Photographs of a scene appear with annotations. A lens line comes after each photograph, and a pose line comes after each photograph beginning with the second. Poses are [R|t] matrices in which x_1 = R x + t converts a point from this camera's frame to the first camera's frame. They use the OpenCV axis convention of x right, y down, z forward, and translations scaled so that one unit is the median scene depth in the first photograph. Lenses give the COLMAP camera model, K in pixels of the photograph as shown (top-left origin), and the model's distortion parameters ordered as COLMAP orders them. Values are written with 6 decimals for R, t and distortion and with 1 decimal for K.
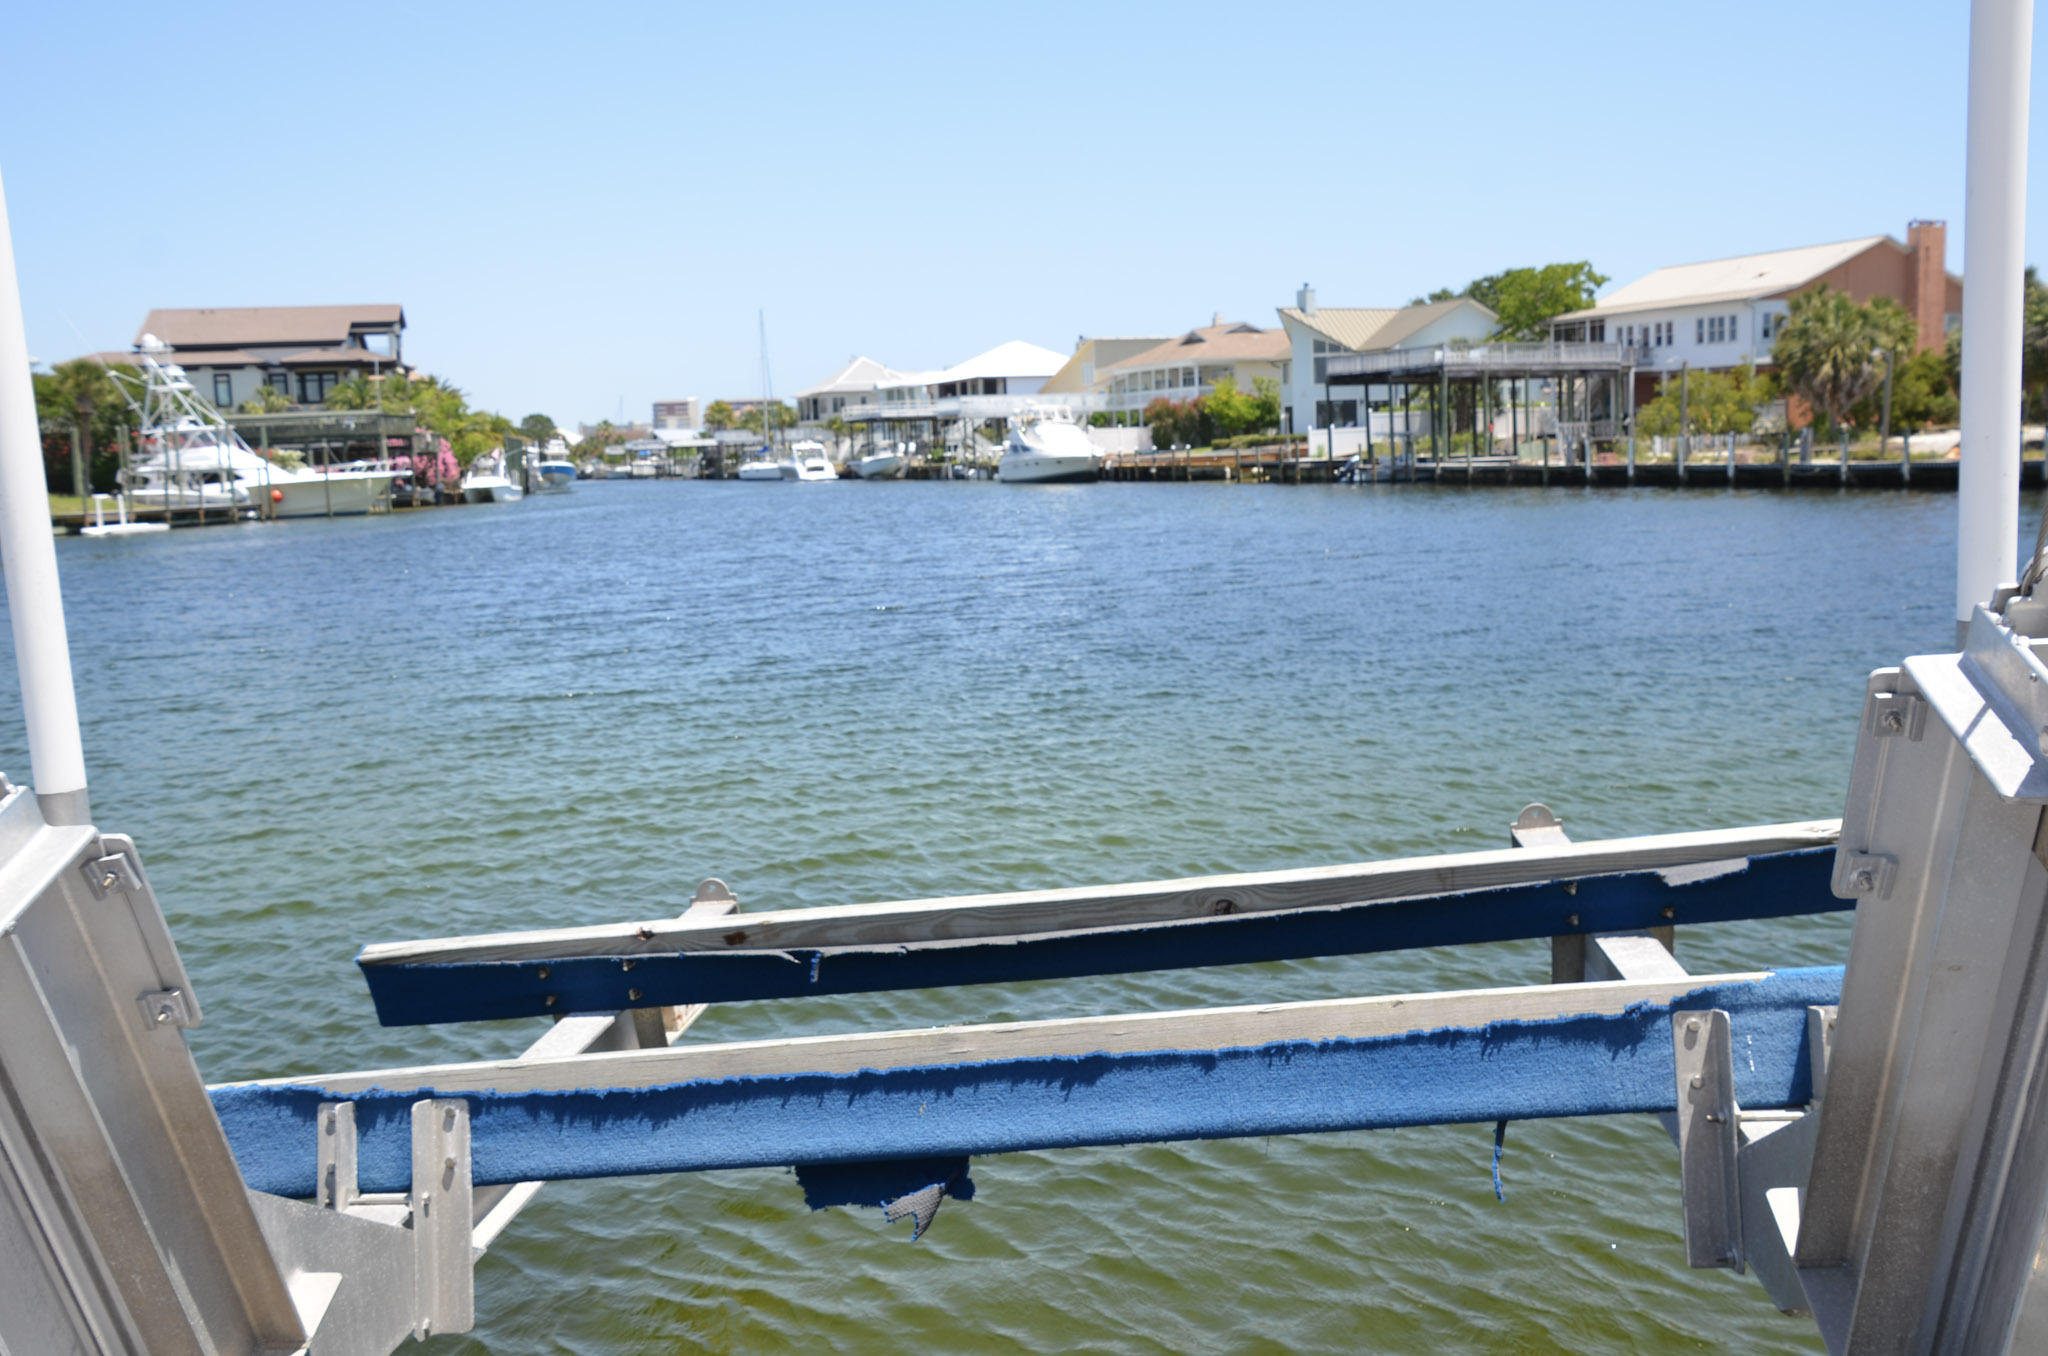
lens RADIAL K [[1875.0, 0, 1036.9], [0, 1875.0, 672.0], [0, 0, 1]] dist [-0.081681, 0.123863]
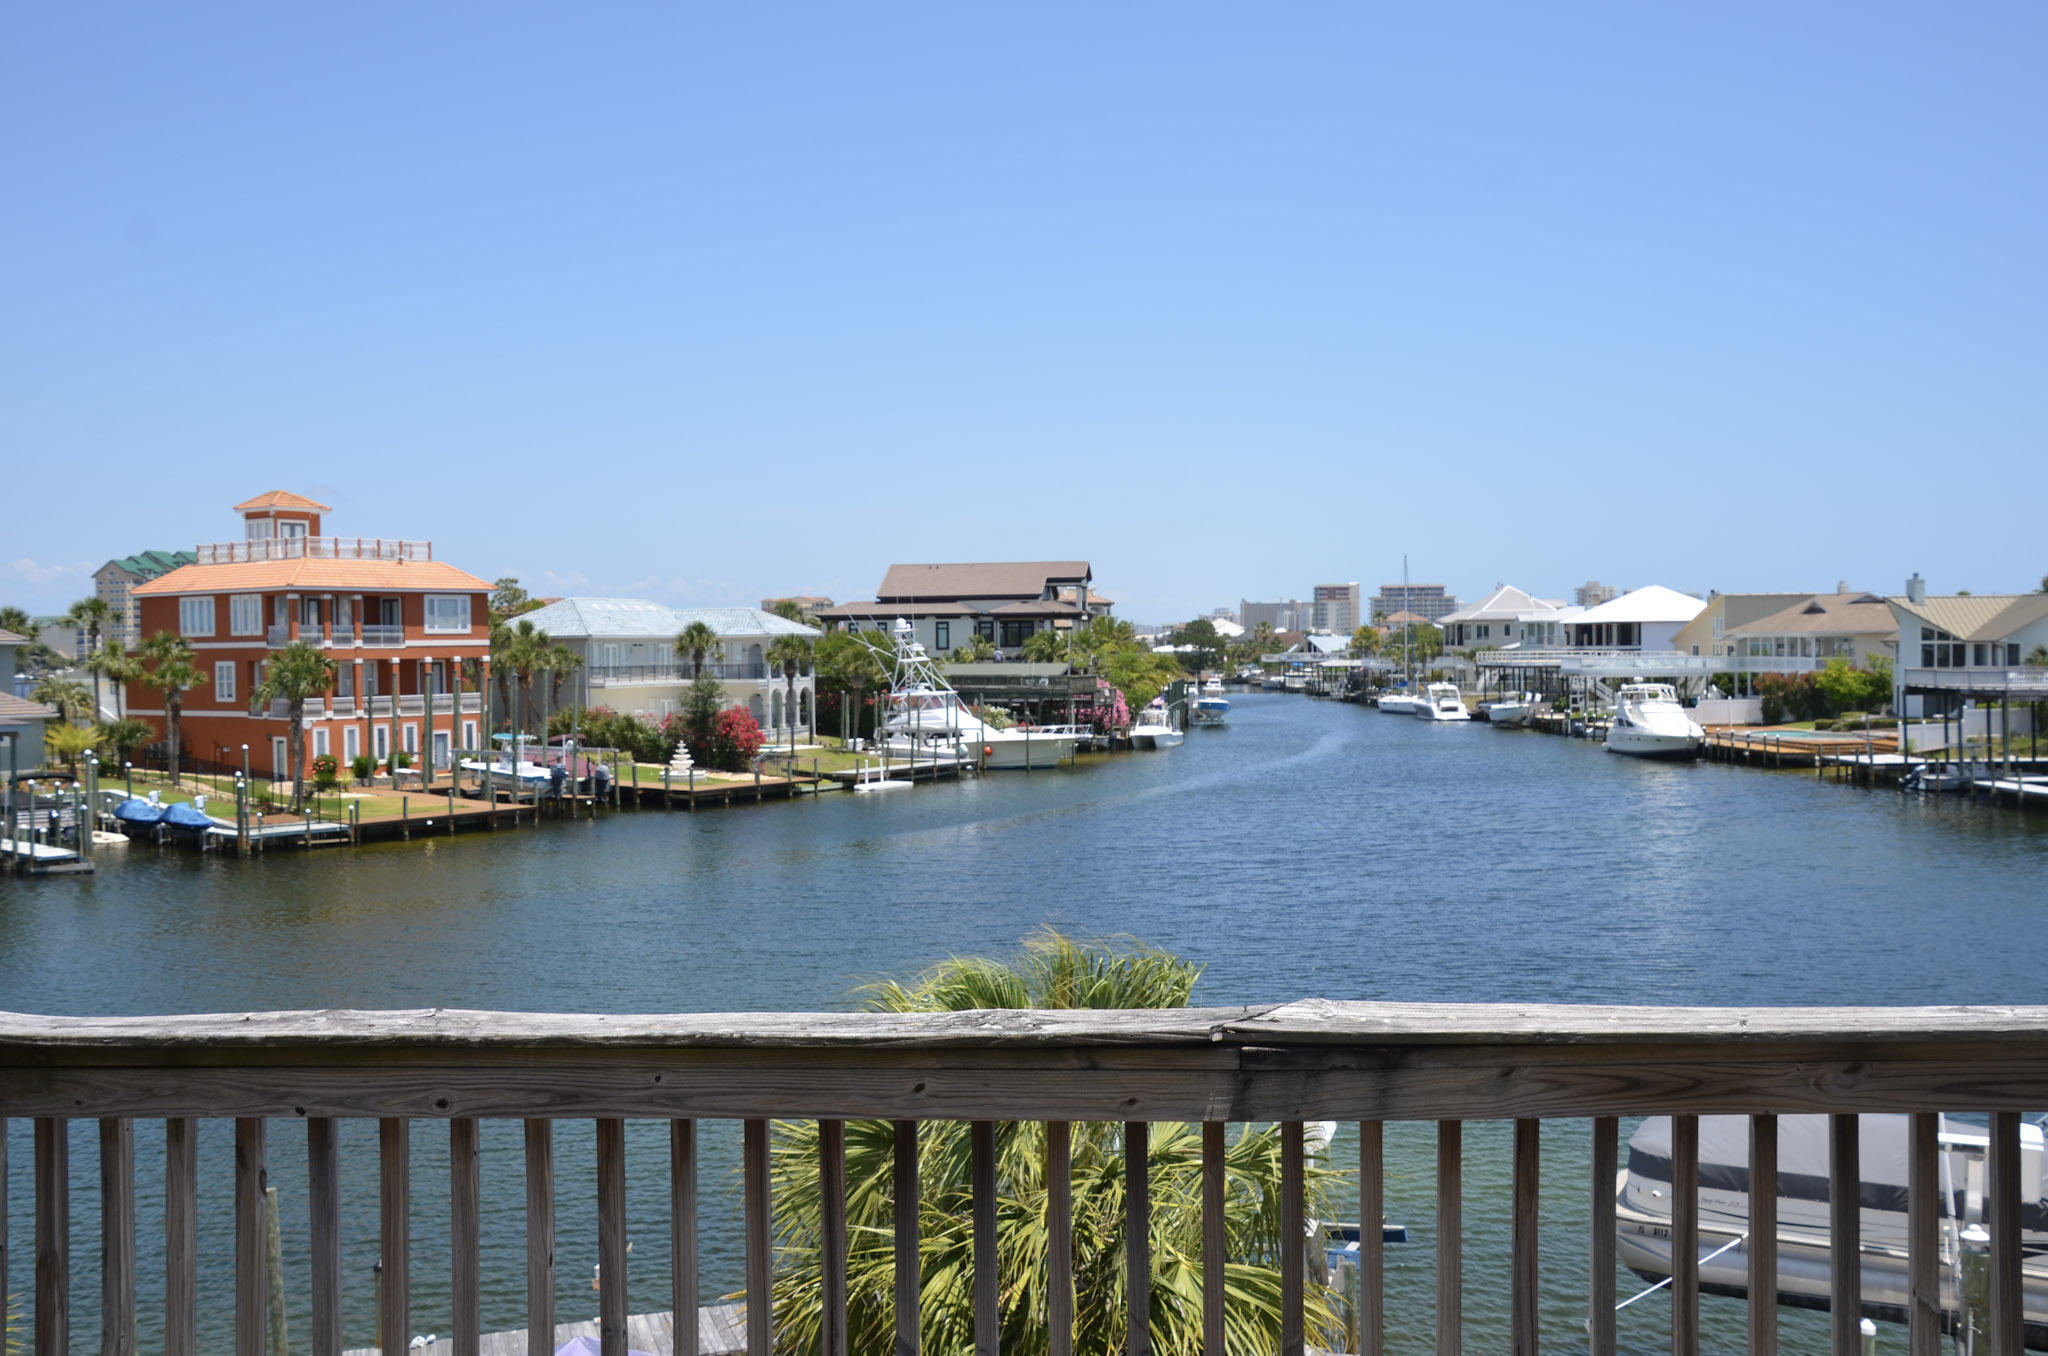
lens RADIAL K [[1875.0, 0, 1036.9], [0, 1875.0, 672.0], [0, 0, 1]] dist [-0.081681, 0.123863]
pose [[0.940206, 0.030387, -0.339248, 0.032884], [-0.064743, 0.993798, -0.090414, -0.025835], [0.334396, 0.106972, 0.936342, -0.123446]]
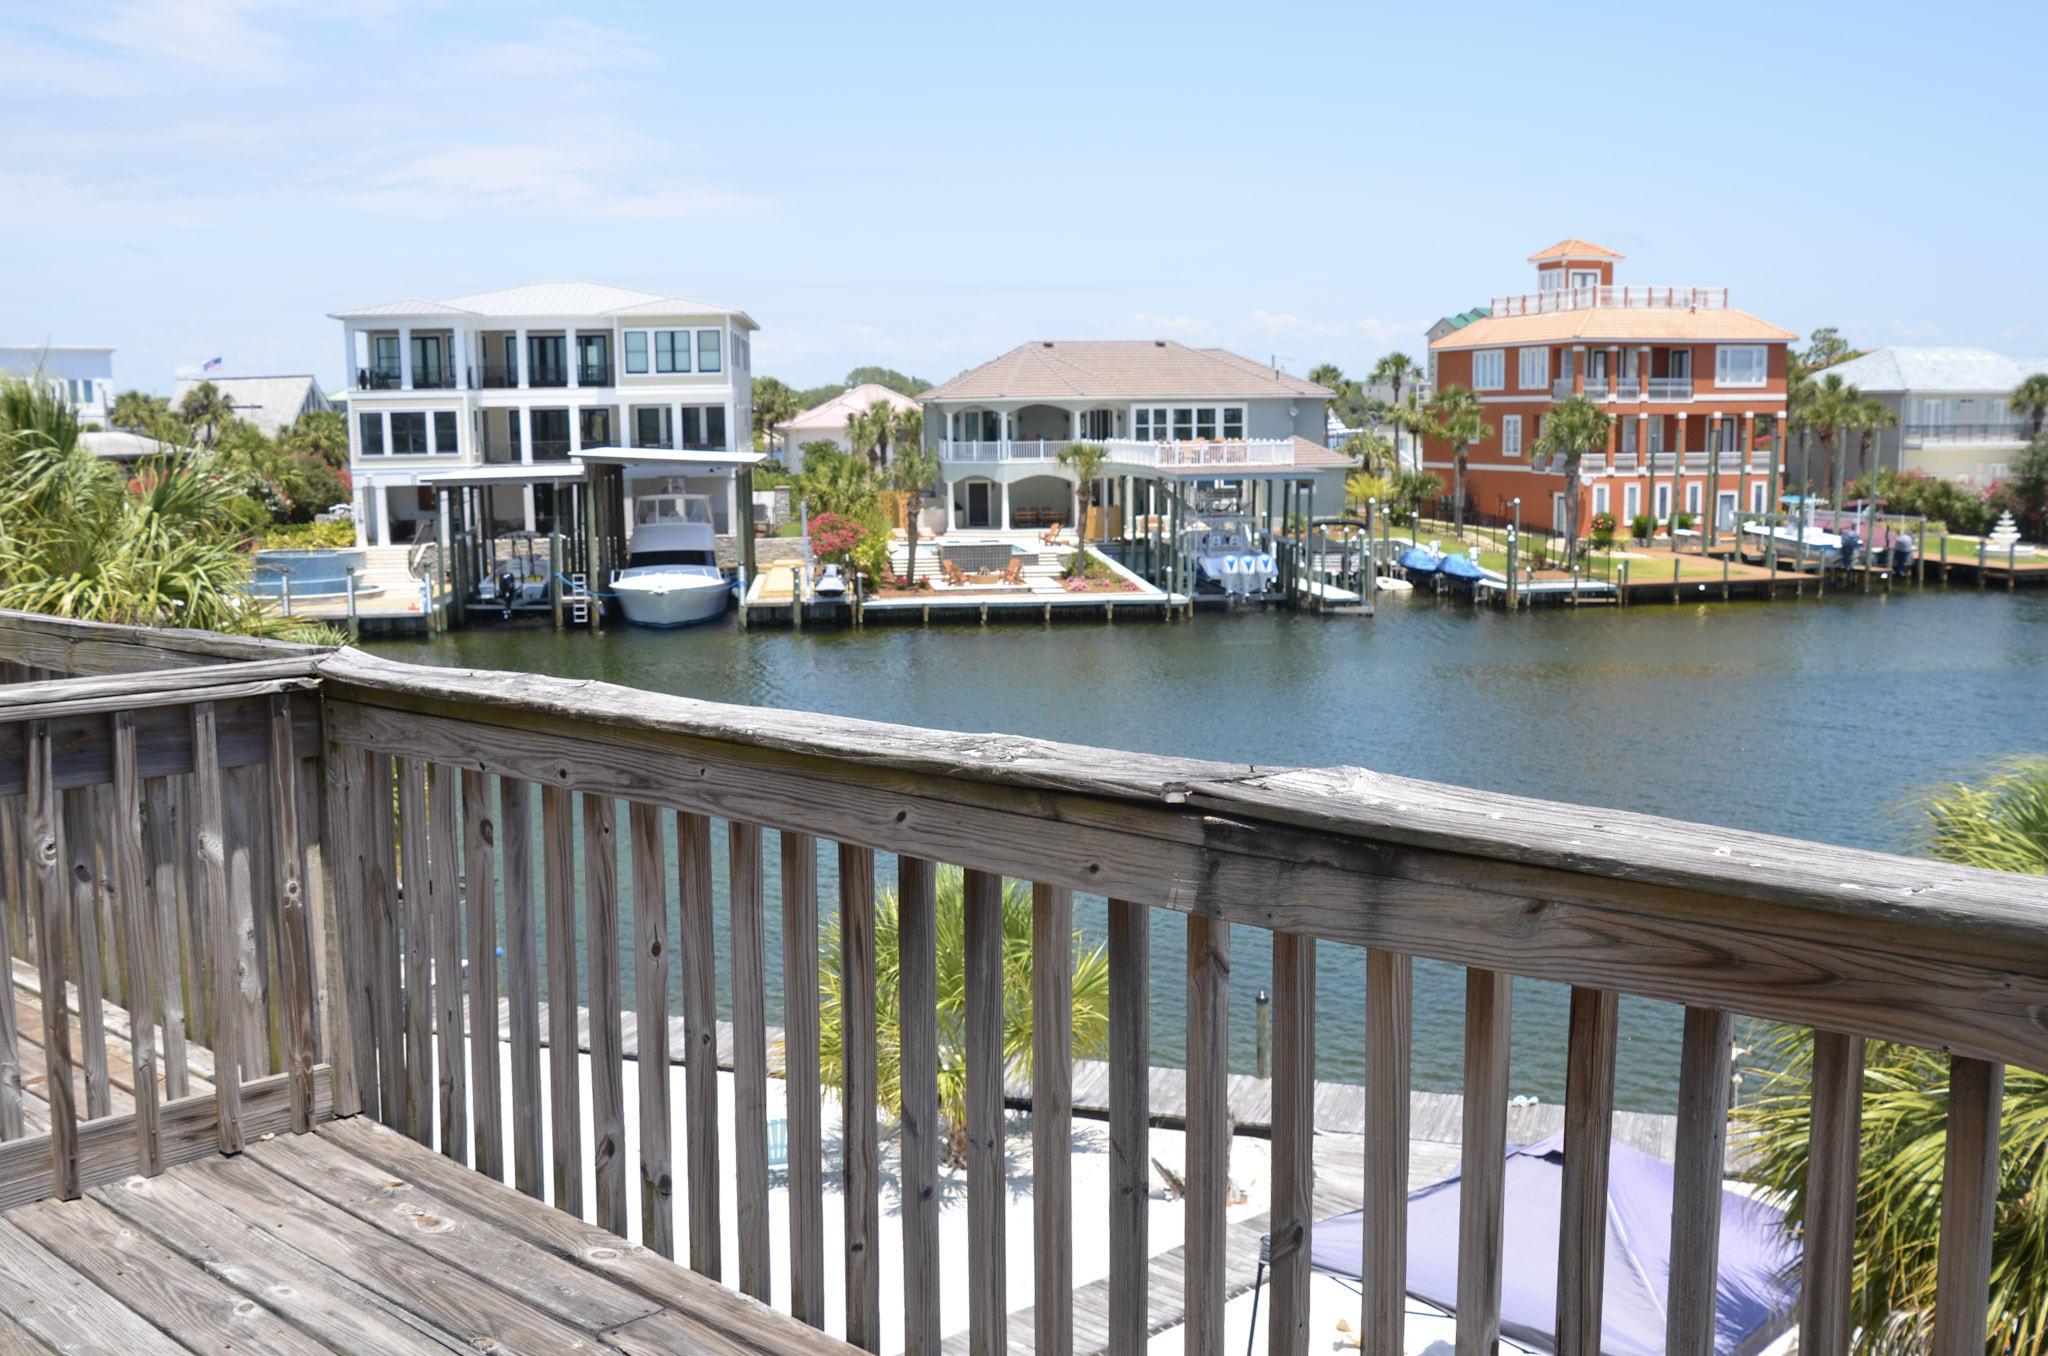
lens RADIAL K [[1955.8, 0, 1024.0], [0, 1955.8, 678.0], [0, 0, 1]] dist [-0.091219, 0.144689]
pose [[0.520812, 0.144064, -0.841428, 0.040385], [-0.114638, 0.988532, 0.098294, -0.026226], [0.845939, 0.045267, 0.531354, -0.112950]]
